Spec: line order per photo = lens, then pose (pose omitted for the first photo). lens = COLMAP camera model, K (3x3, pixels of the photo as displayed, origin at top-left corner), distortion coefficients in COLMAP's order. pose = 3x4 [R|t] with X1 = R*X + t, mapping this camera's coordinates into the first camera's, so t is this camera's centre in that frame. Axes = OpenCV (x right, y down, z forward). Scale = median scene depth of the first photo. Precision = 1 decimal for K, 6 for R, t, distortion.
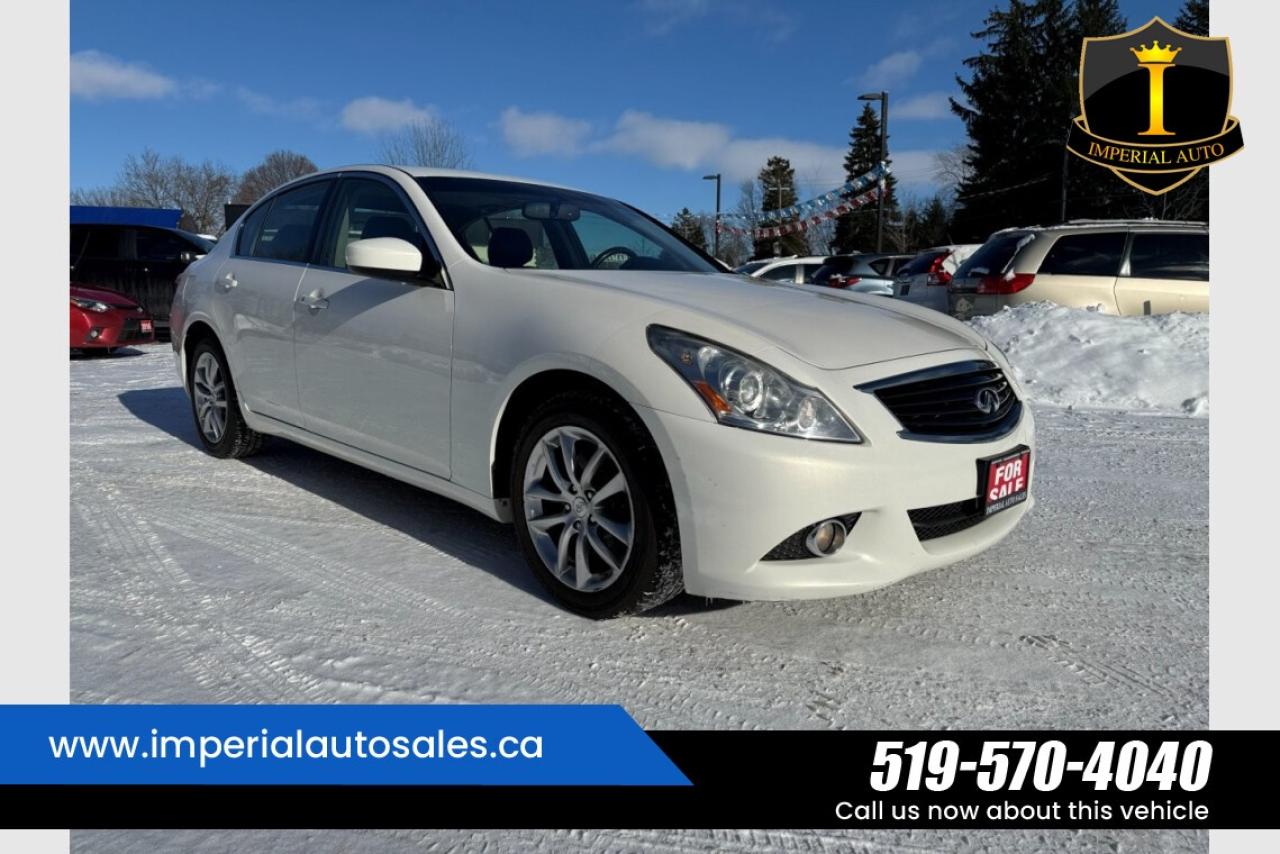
lens RADIAL K [[828.6, 0, 640.0], [0, 828.6, 427.0], [0, 0, 1]] dist [0.078320, -0.075348]
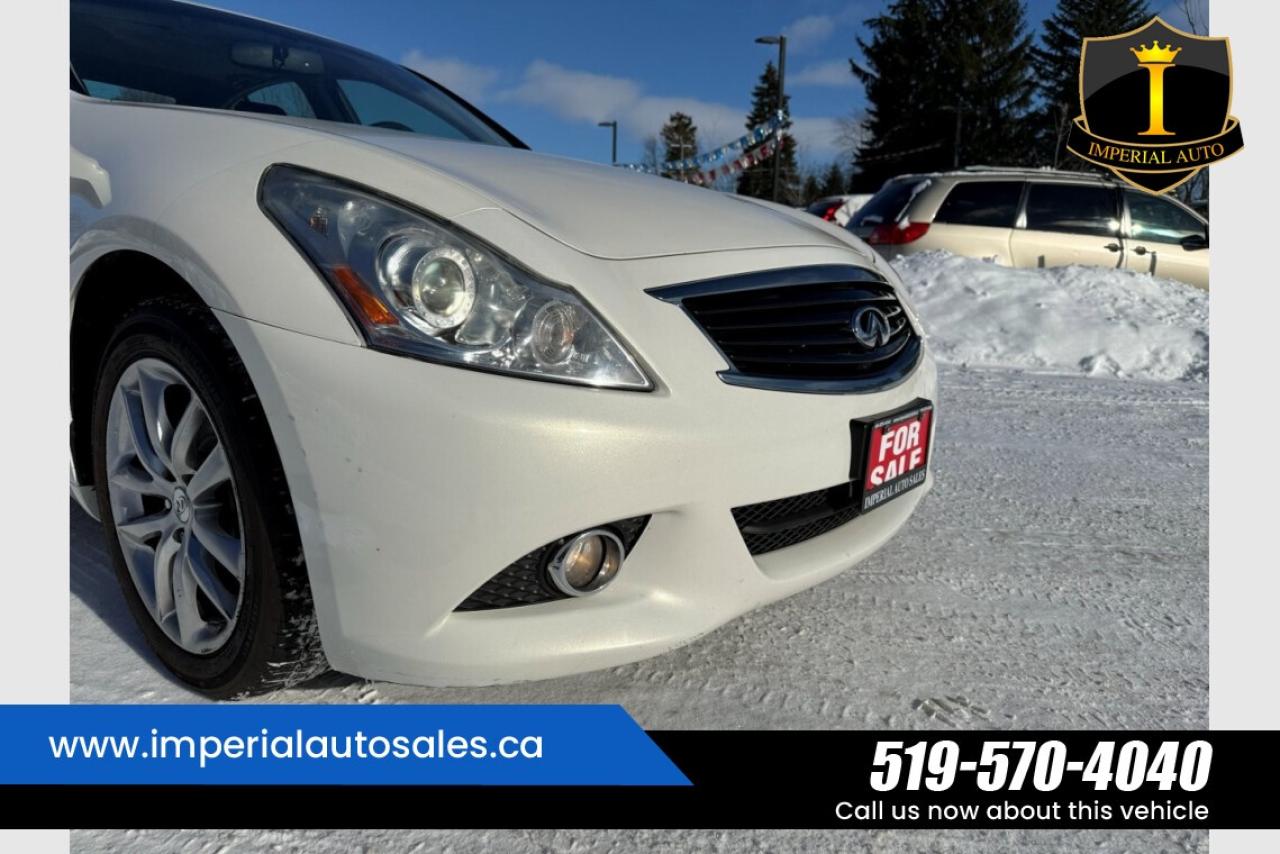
lens RADIAL K [[828.6, 0, 640.0], [0, 828.6, 427.0], [0, 0, 1]] dist [0.078320, -0.075348]
pose [[0.993447, 0.003297, 0.114246, 0.101413], [-0.008476, 0.998957, 0.044870, 0.010008], [-0.113979, -0.045545, 0.992439, 0.234442]]
